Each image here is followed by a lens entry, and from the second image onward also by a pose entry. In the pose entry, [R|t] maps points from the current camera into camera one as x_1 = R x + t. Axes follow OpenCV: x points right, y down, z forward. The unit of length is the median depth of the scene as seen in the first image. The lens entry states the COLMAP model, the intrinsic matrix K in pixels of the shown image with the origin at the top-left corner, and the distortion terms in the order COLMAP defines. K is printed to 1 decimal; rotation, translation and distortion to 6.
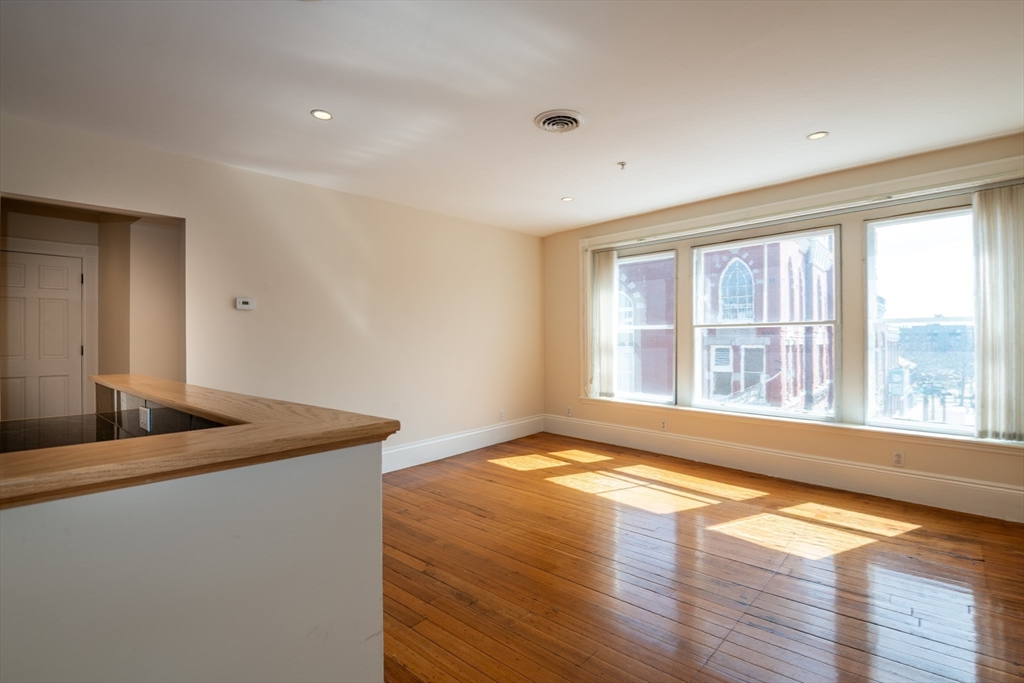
lens RADIAL K [[494.0, 0, 481.8], [0, 494.0, 332.9], [0, 0, 1]] dist [-0.011043, -0.004956]
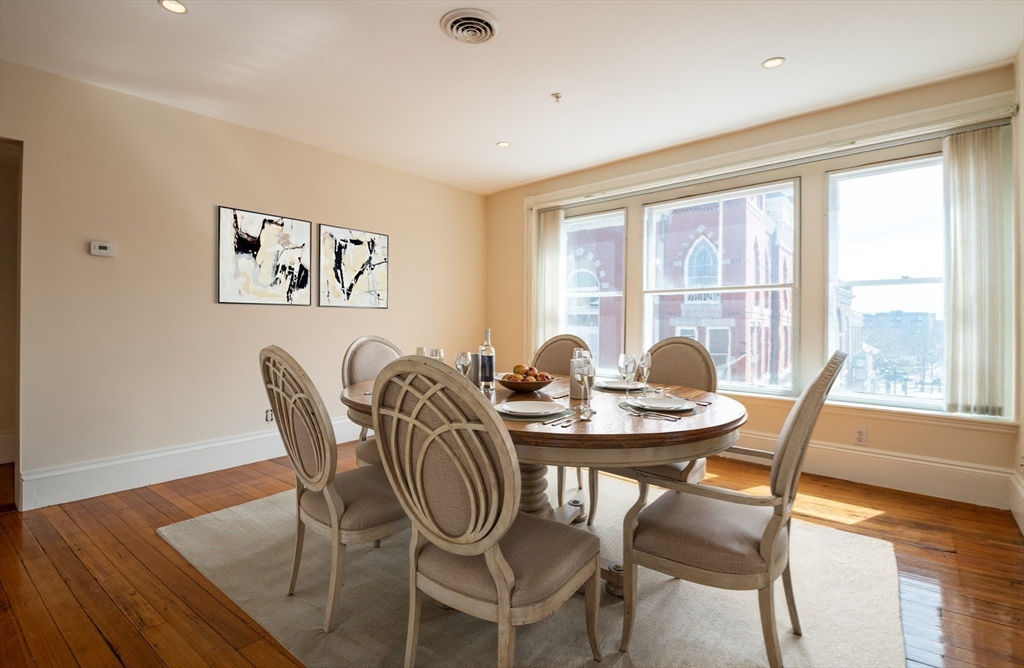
lens RADIAL K [[501.4, 0, 483.5], [0, 501.4, 317.6], [0, 0, 1]] dist [-0.012167, -0.002973]
pose [[0.998433, 0.011772, 0.054717, 0.110867], [-0.011640, 0.999929, -0.002738, 0.049898], [-0.054745, 0.002097, 0.998498, 0.127197]]
